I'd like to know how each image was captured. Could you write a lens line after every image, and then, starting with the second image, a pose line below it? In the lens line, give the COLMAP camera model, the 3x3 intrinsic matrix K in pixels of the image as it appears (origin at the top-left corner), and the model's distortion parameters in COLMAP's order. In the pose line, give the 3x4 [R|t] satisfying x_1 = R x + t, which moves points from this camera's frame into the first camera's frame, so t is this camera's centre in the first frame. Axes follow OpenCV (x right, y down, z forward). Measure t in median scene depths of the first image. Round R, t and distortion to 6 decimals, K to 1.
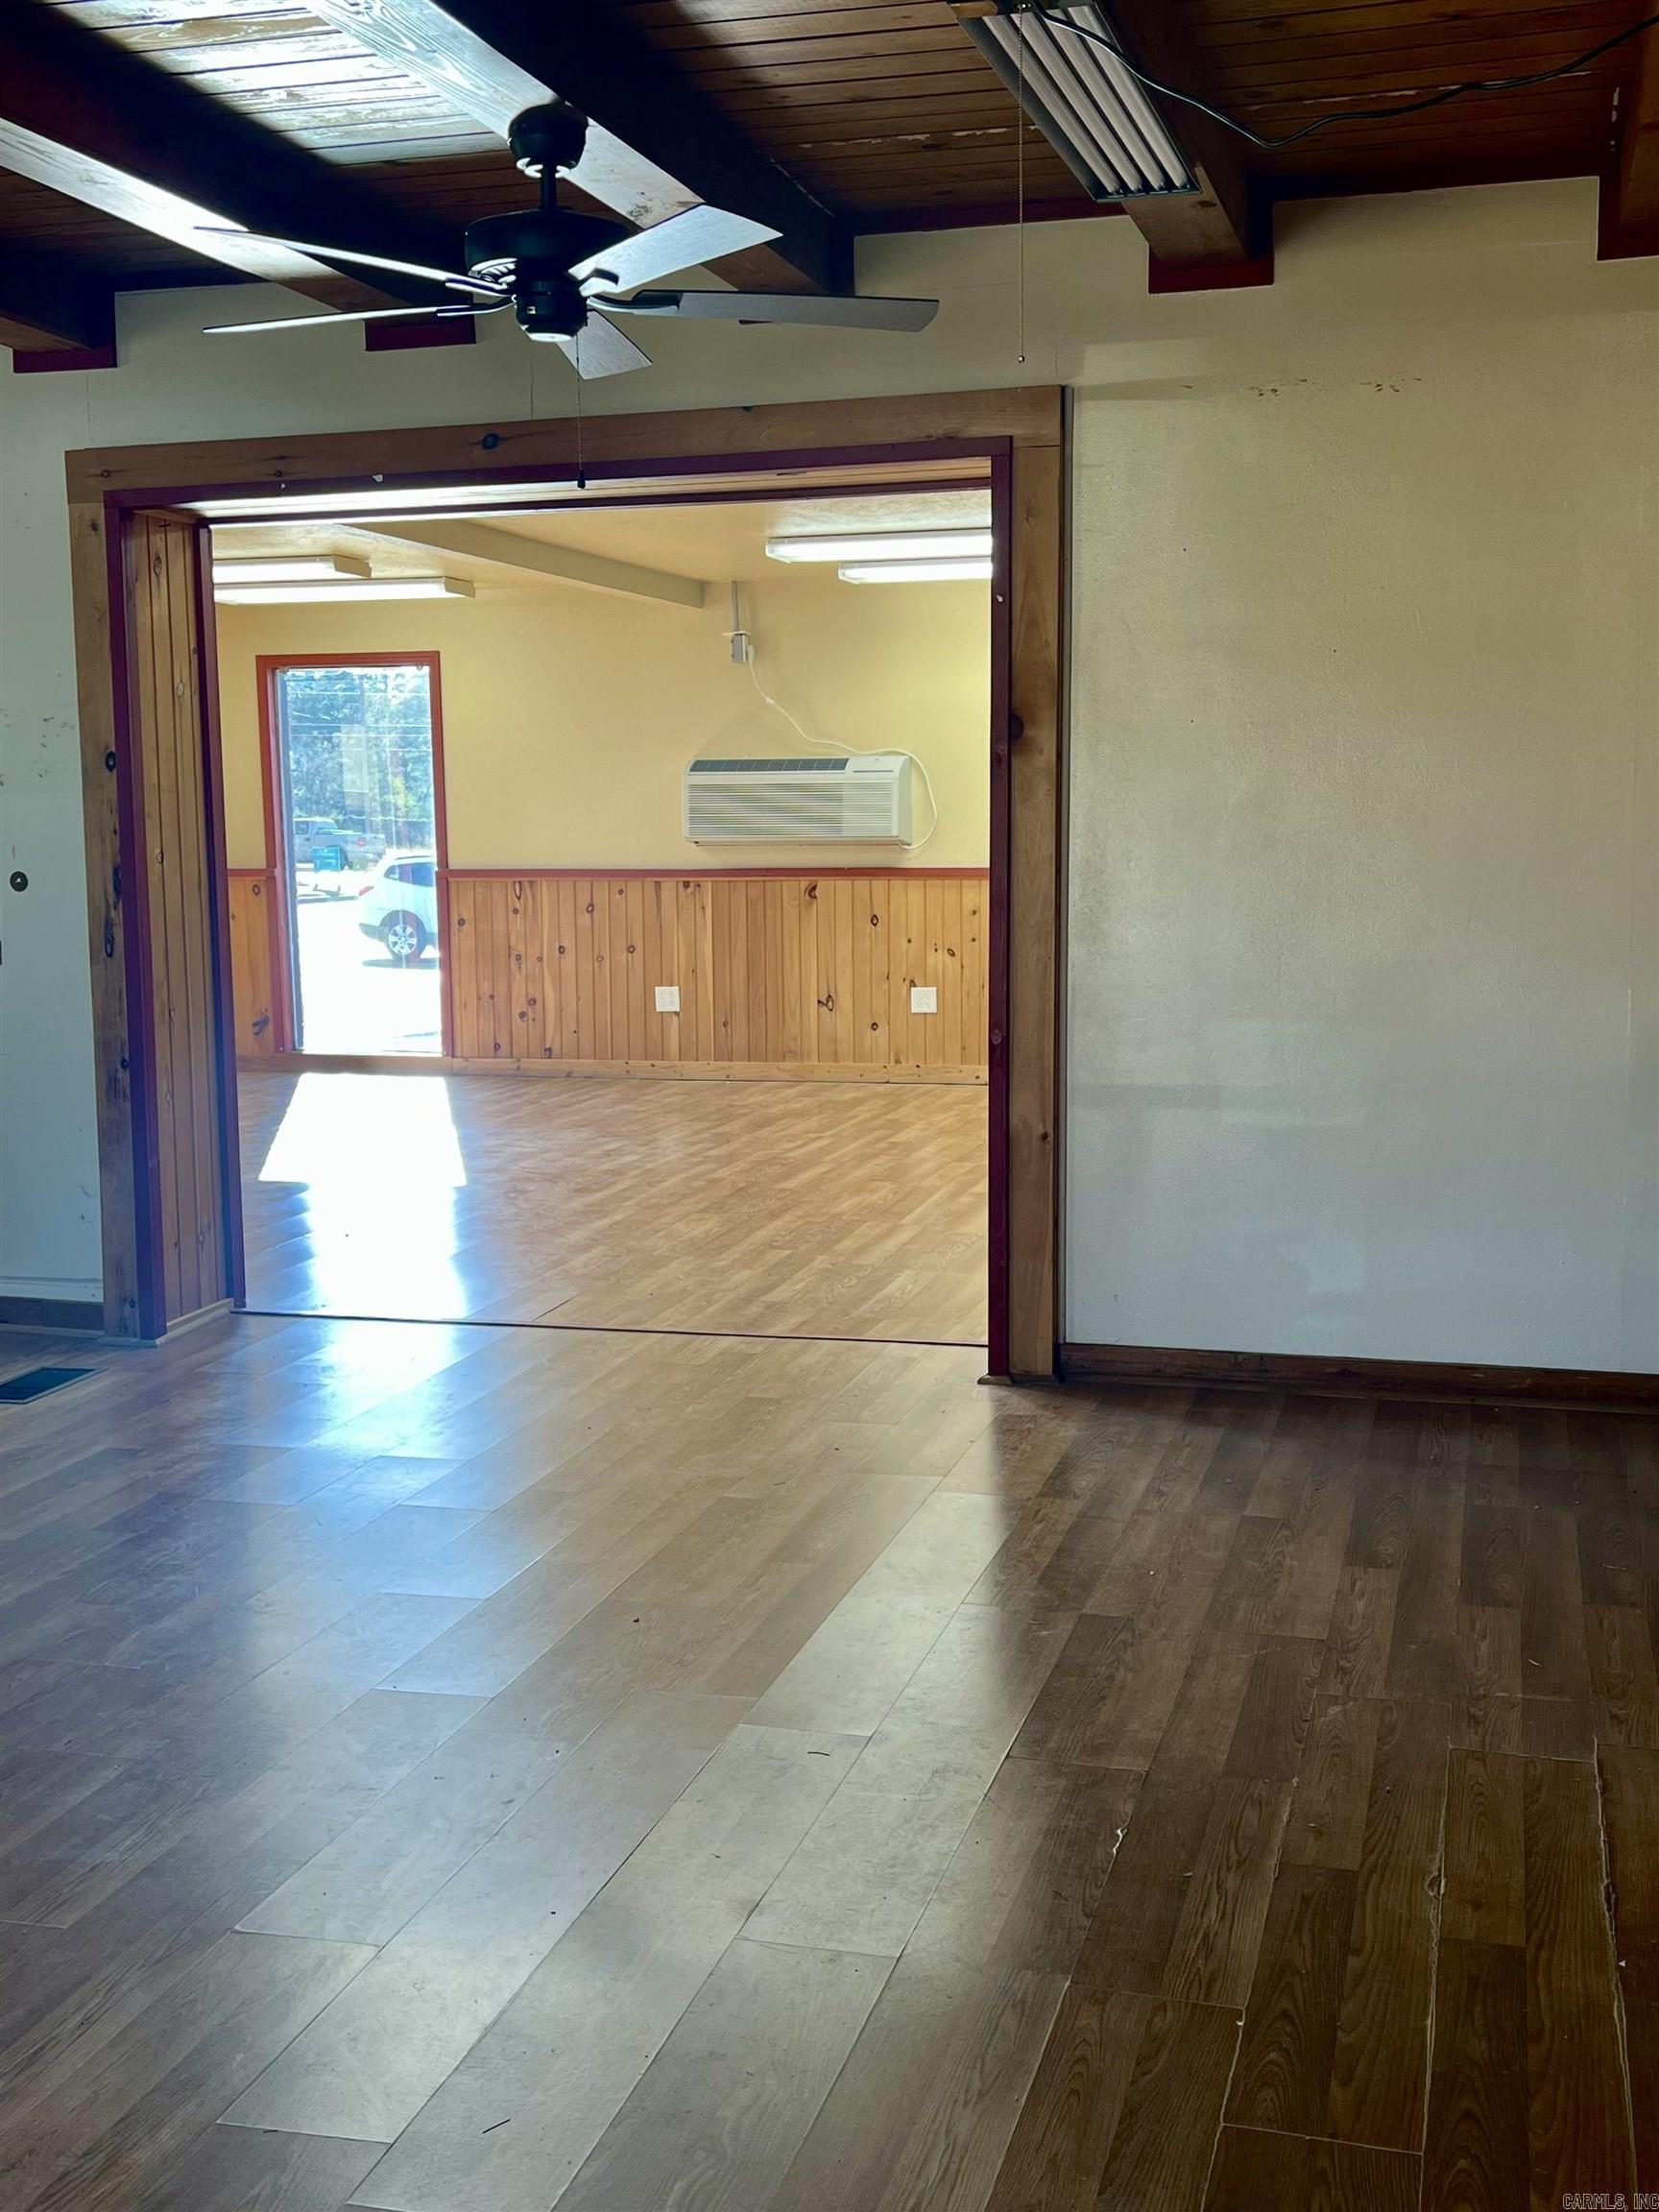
lens RADIAL K [[2445.4, 0, 829.5], [0, 2445.4, 1106.0], [0, 0, 1]] dist [0.227894, -0.563135]
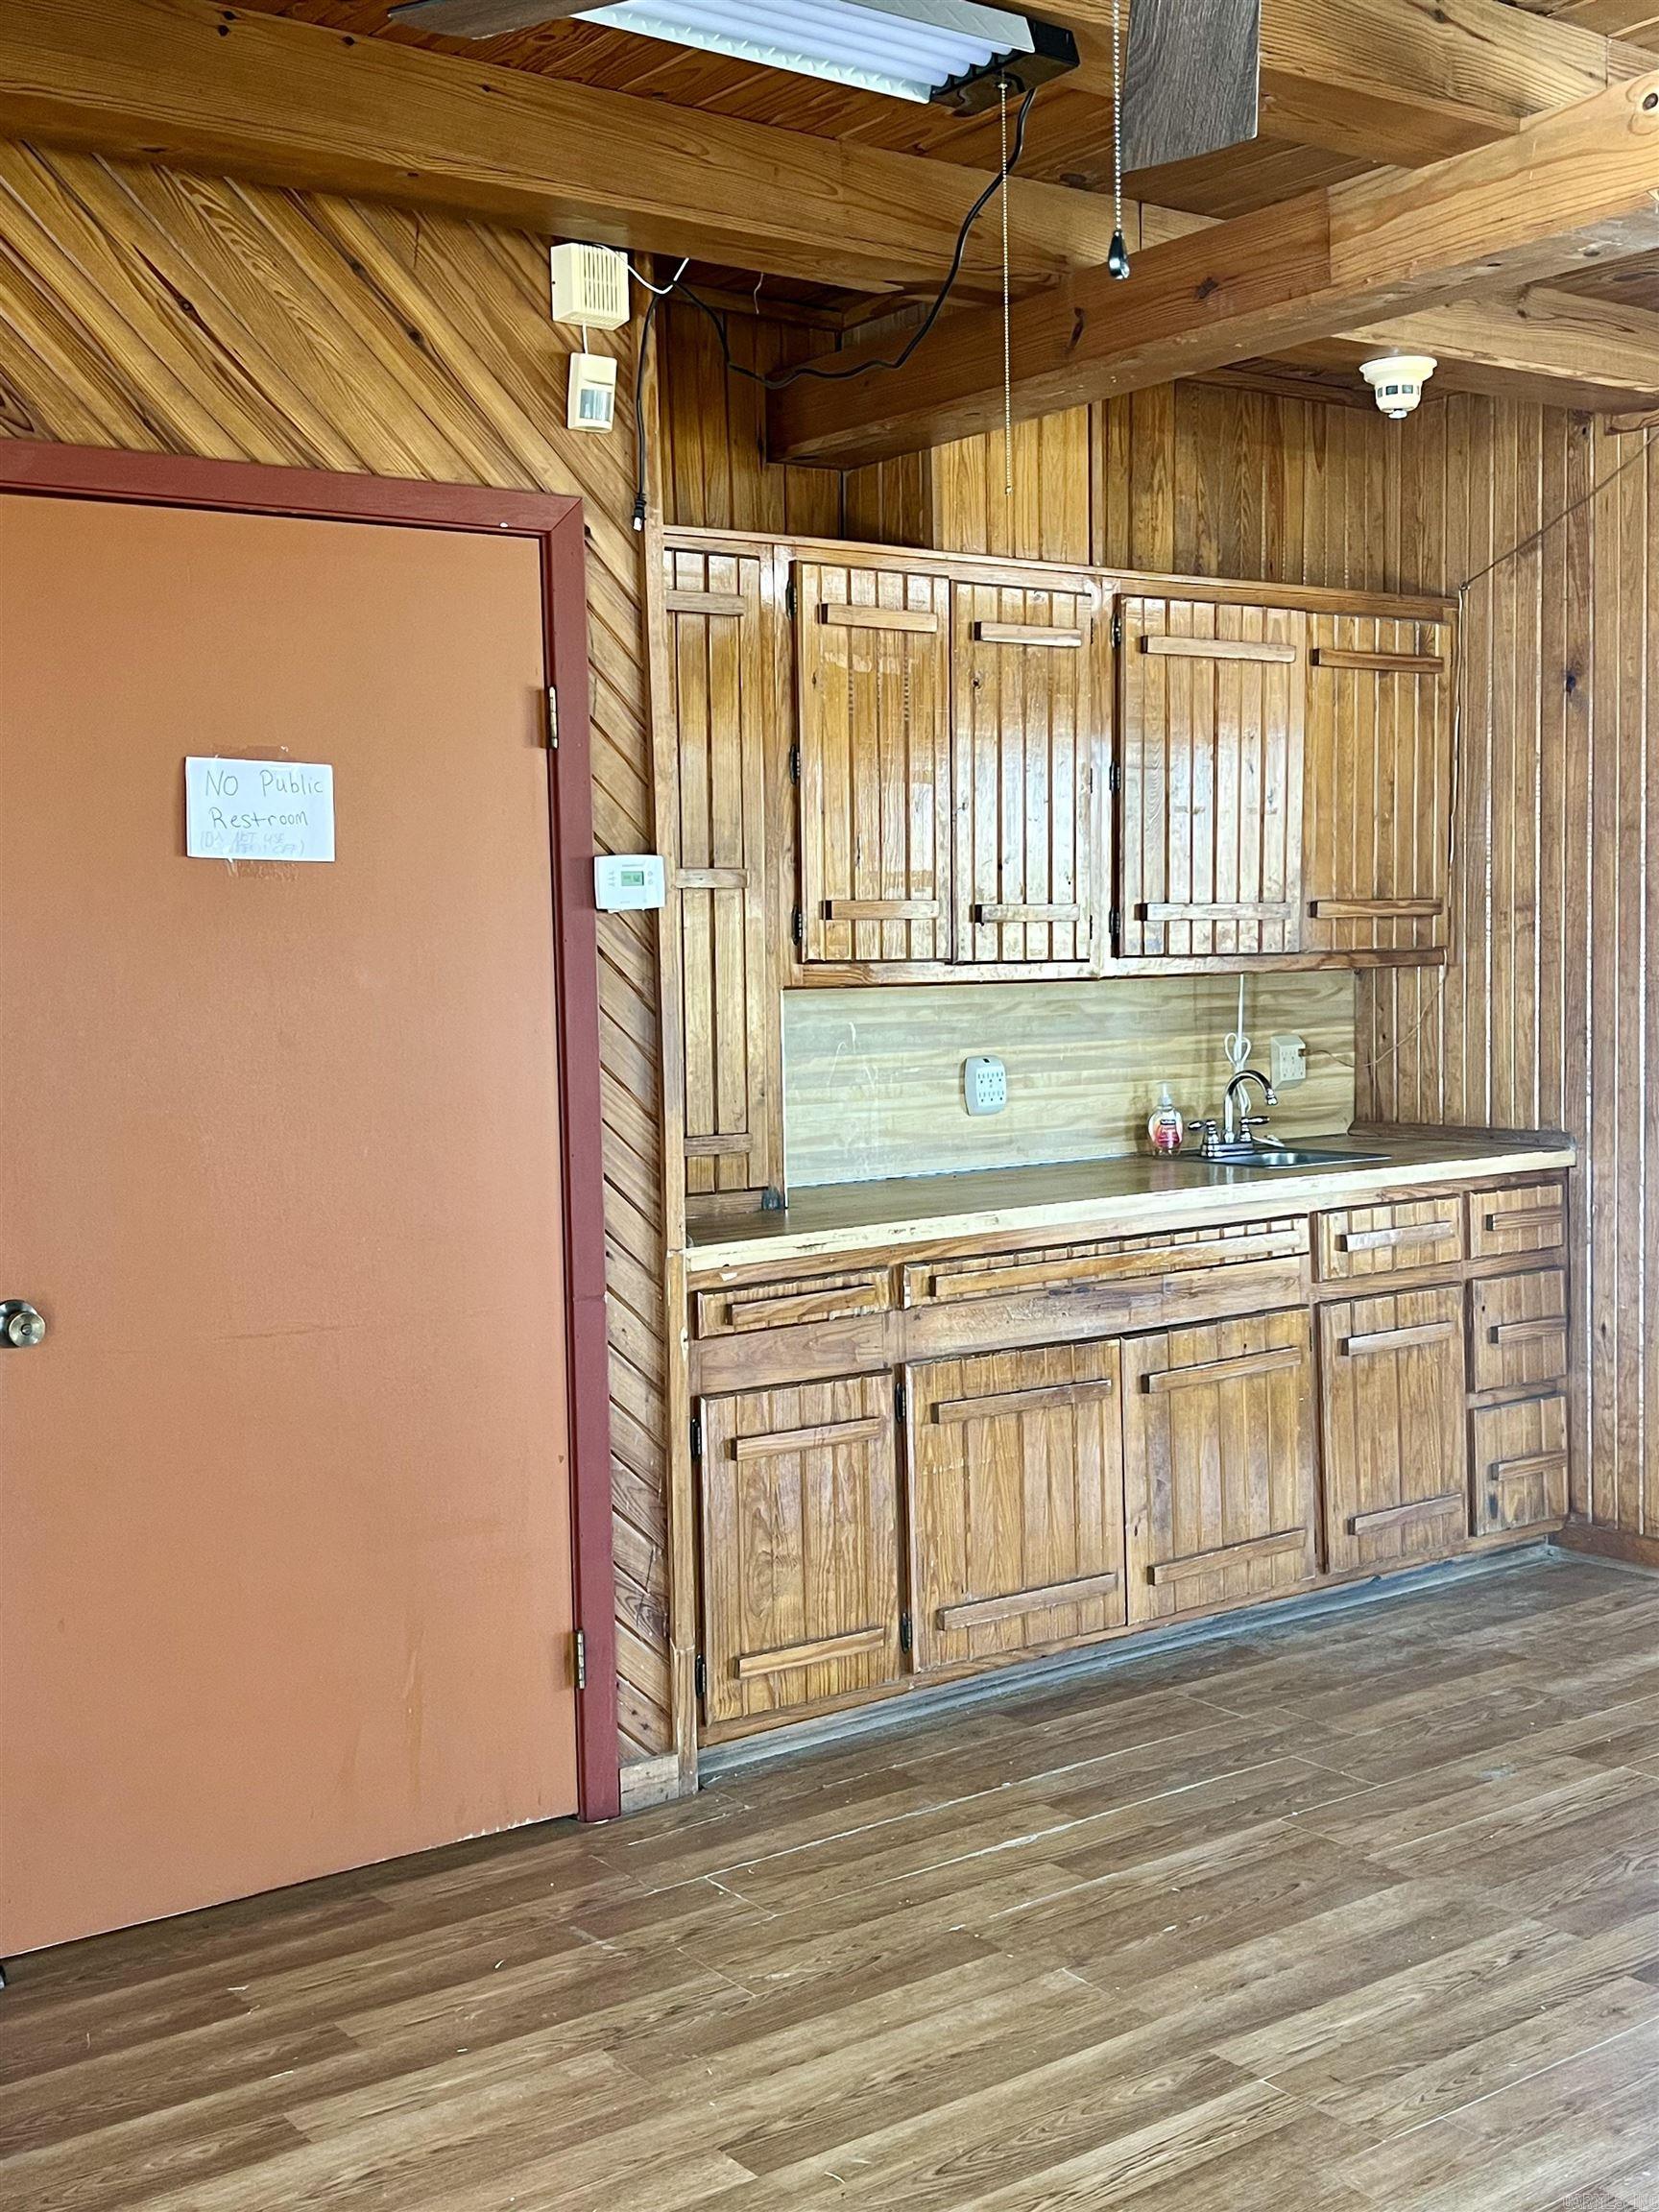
lens RADIAL K [[2445.4, 0, 829.5], [0, 2445.4, 1106.0], [0, 0, 1]] dist [0.227894, -0.563135]
pose [[-0.791557, -0.017137, 0.610856, -0.224200], [0.096098, 0.983679, 0.152123, -0.130493], [-0.603493, 0.179116, -0.776990, 0.974815]]
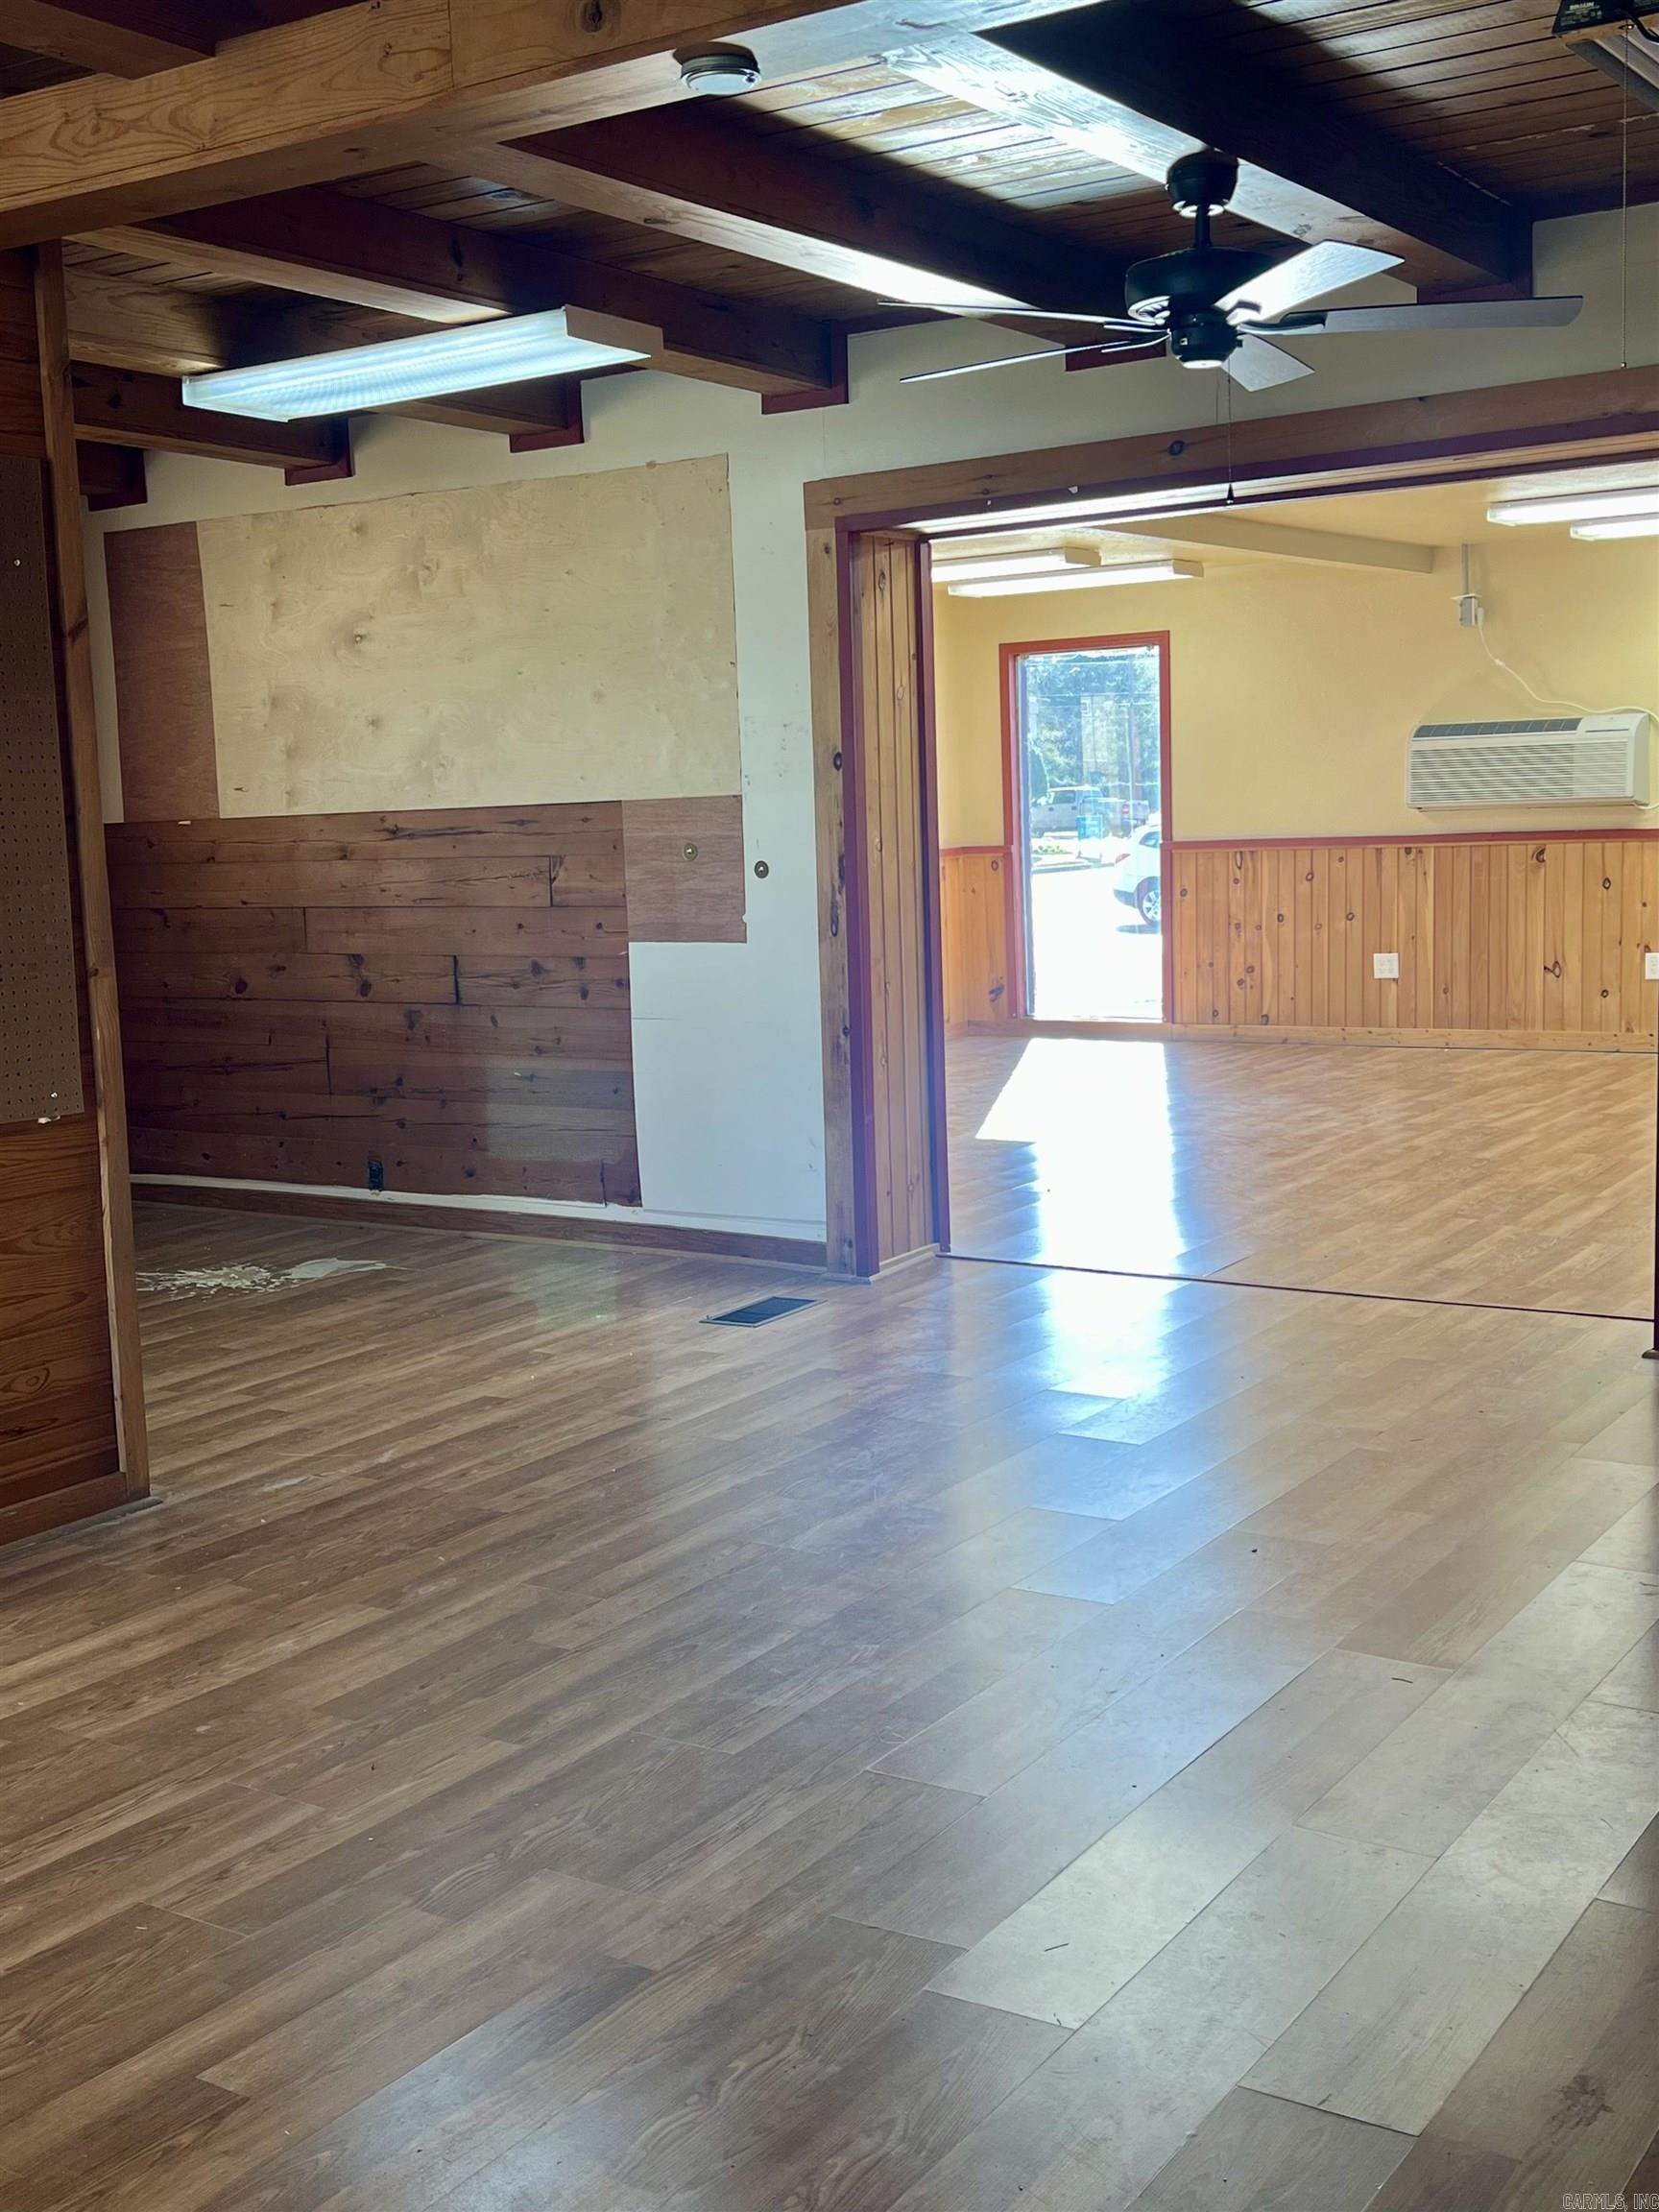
lens RADIAL K [[2445.4, 0, 829.5], [0, 2445.4, 1106.0], [0, 0, 1]] dist [0.227894, -0.563135]
pose [[0.952422, 0.017526, -0.304279, 0.043458], [-0.012837, 0.999766, 0.017404, -0.002009], [0.304513, -0.012670, 0.952424, -0.053270]]
